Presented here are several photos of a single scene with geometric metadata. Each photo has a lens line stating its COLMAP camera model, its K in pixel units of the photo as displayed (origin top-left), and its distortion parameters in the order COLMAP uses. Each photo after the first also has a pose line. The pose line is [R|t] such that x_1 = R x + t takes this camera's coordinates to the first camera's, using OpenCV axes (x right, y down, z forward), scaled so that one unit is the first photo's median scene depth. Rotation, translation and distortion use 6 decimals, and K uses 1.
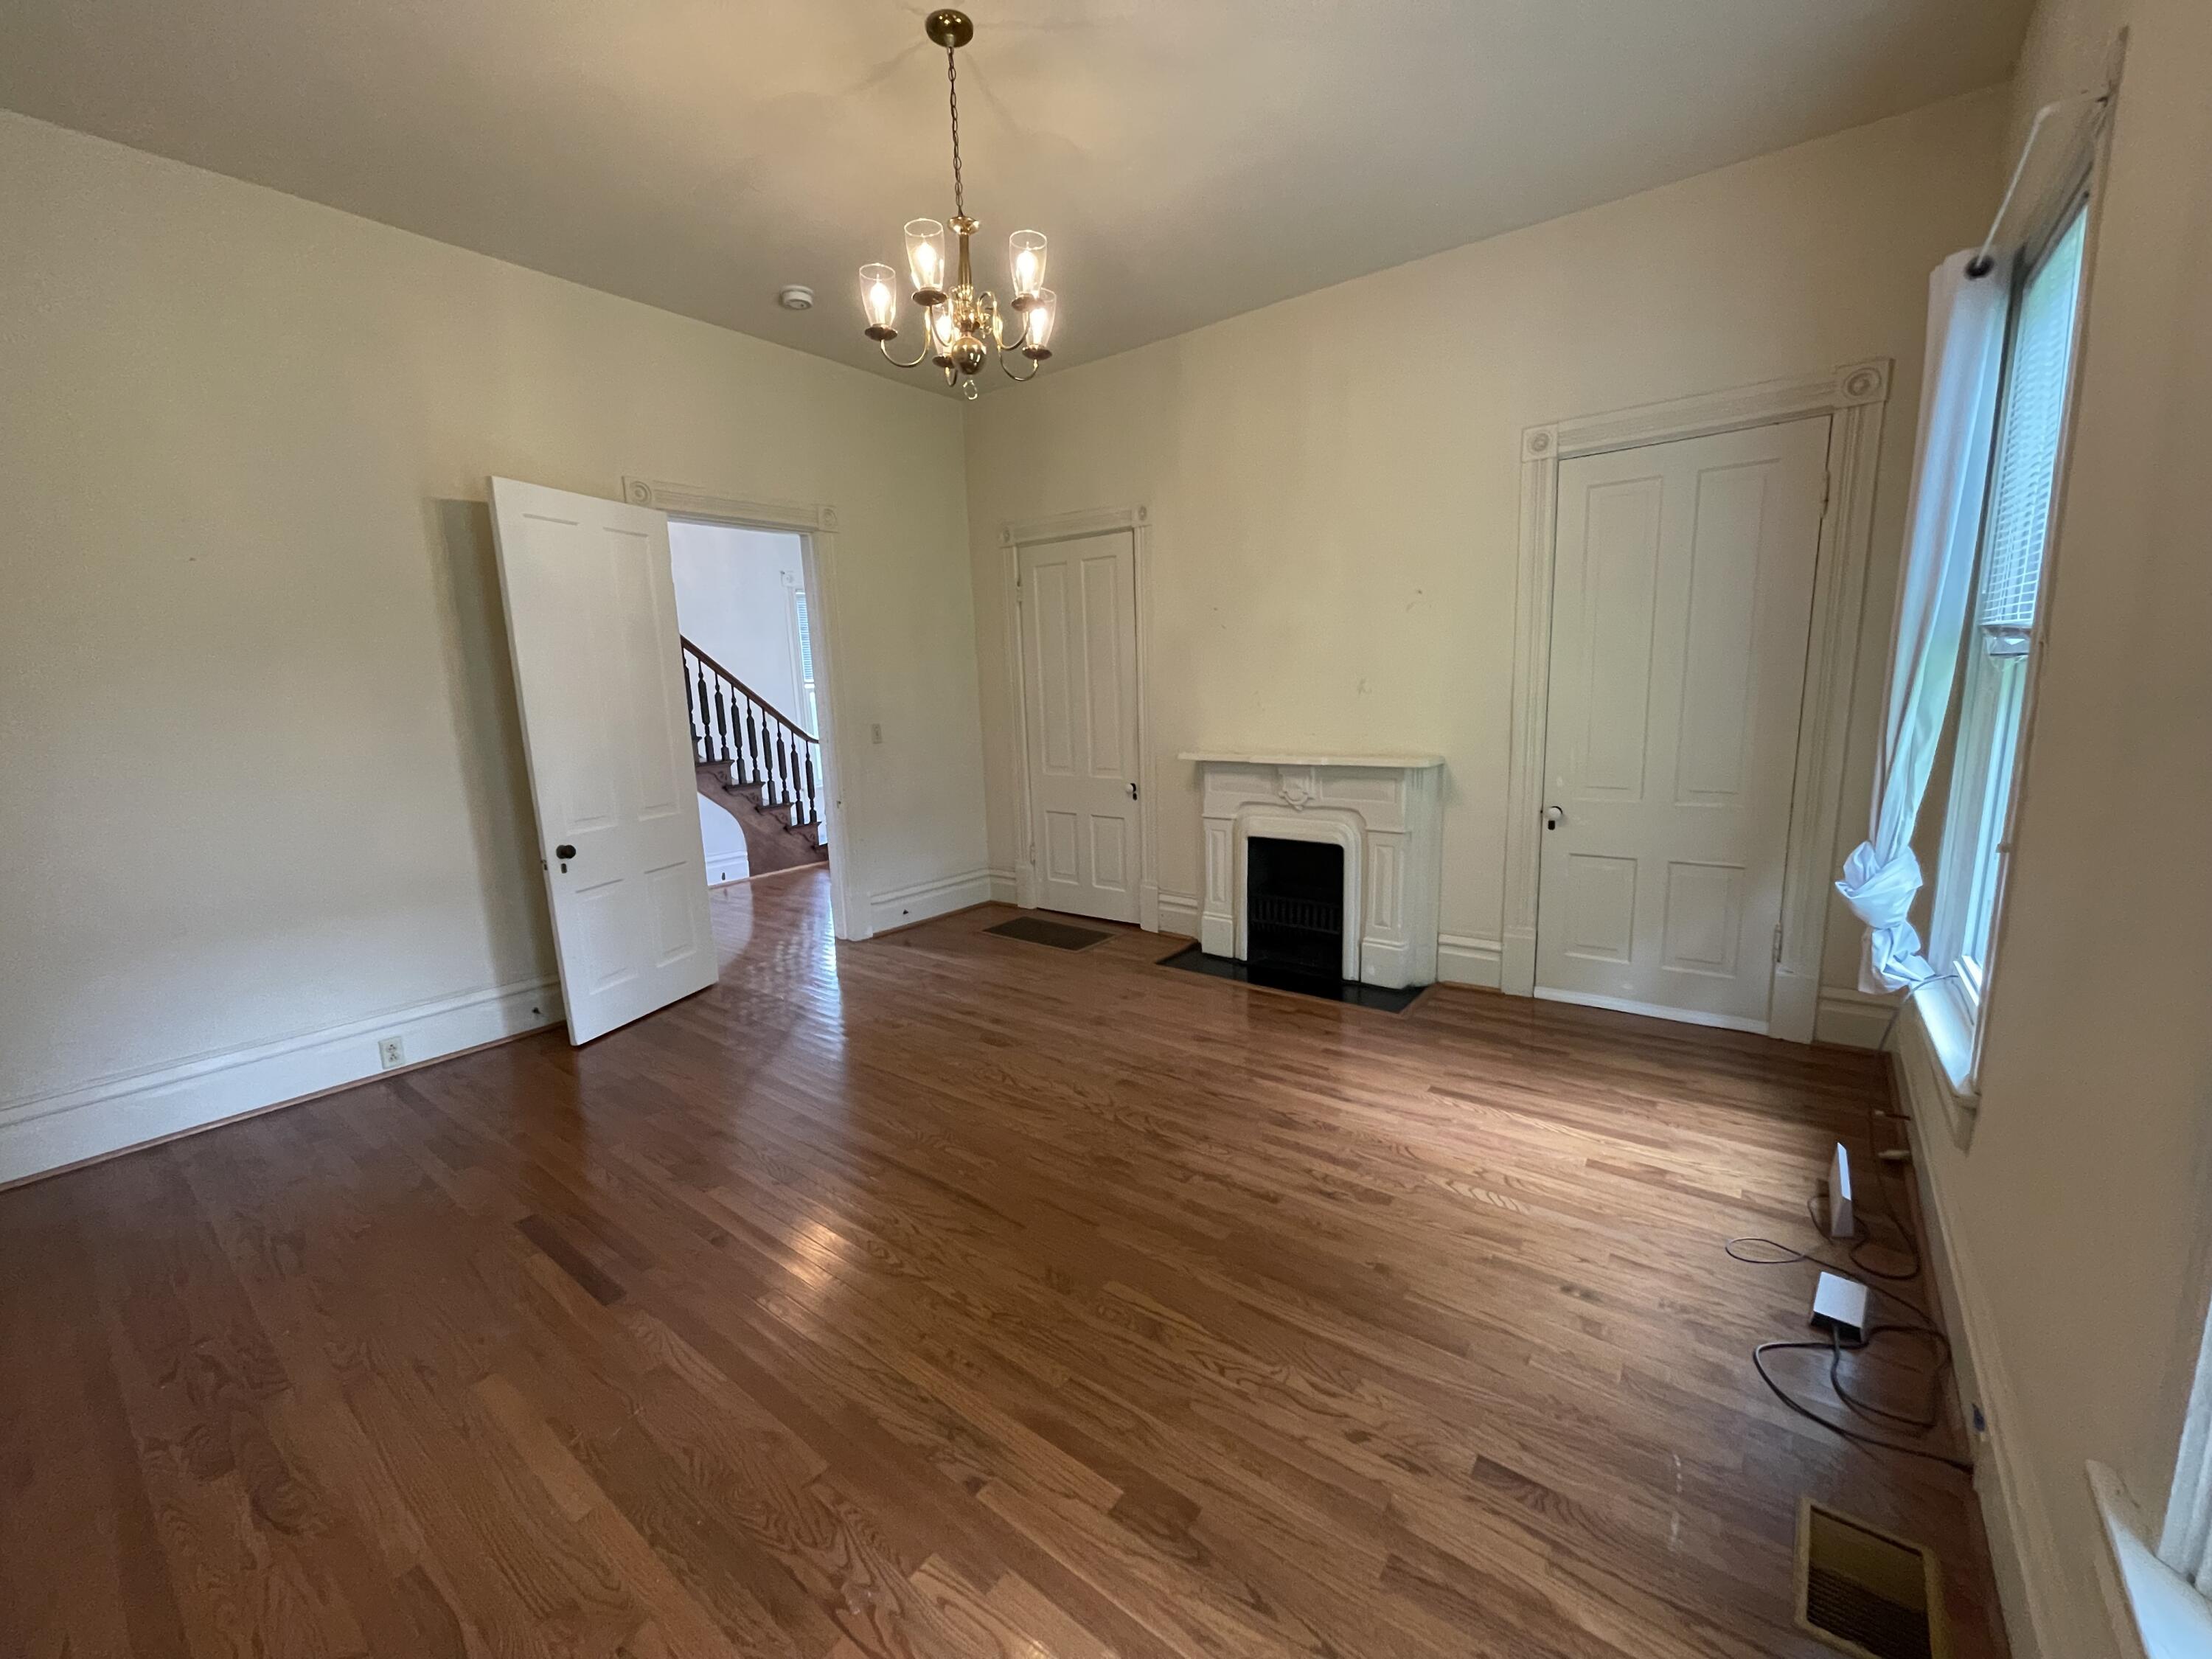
lens RADIAL K [[890.8, 0, 1099.5], [0, 890.8, 837.8], [0, 0, 1]] dist [-0.005293, -0.000111]
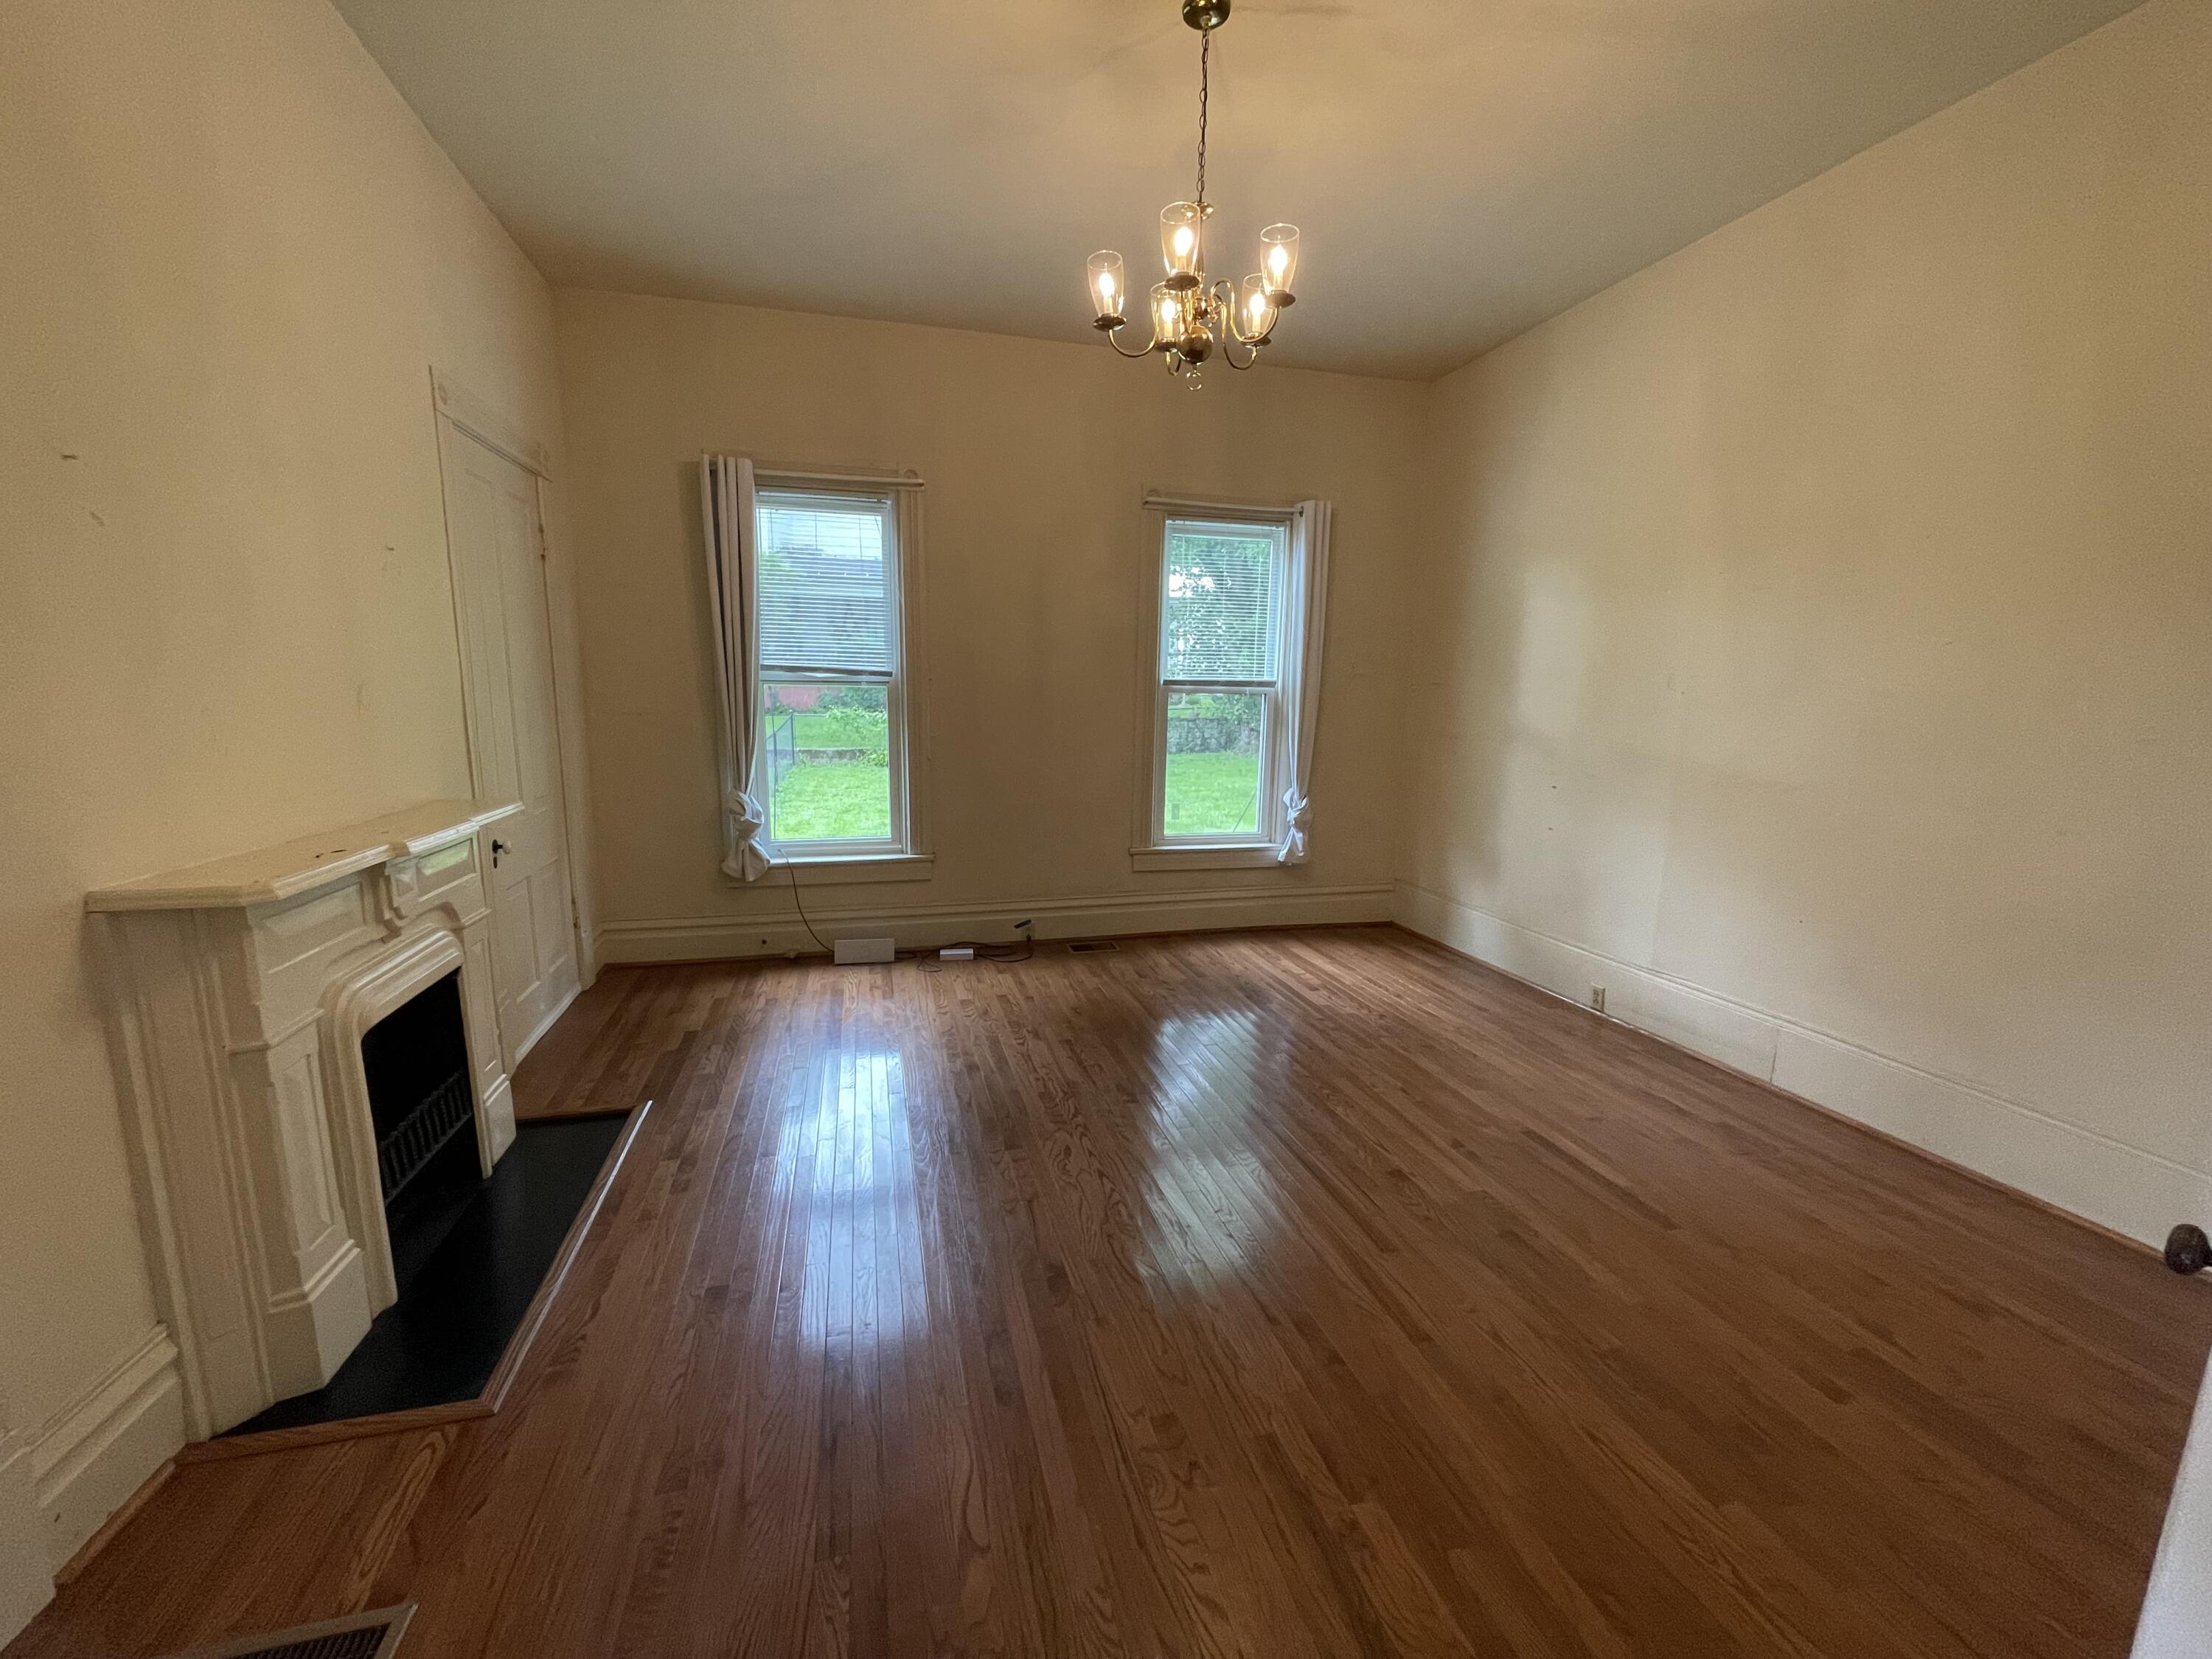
lens RADIAL K [[890.8, 0, 1098.3], [0, 890.8, 833.6], [0, 0, 1]] dist [-0.005293, -0.000111]
pose [[-0.799069, -0.076720, 0.596325, -0.565134], [0.114201, 0.954402, 0.275816, -0.259863], [-0.590294, 0.288496, -0.753872, 1.611456]]
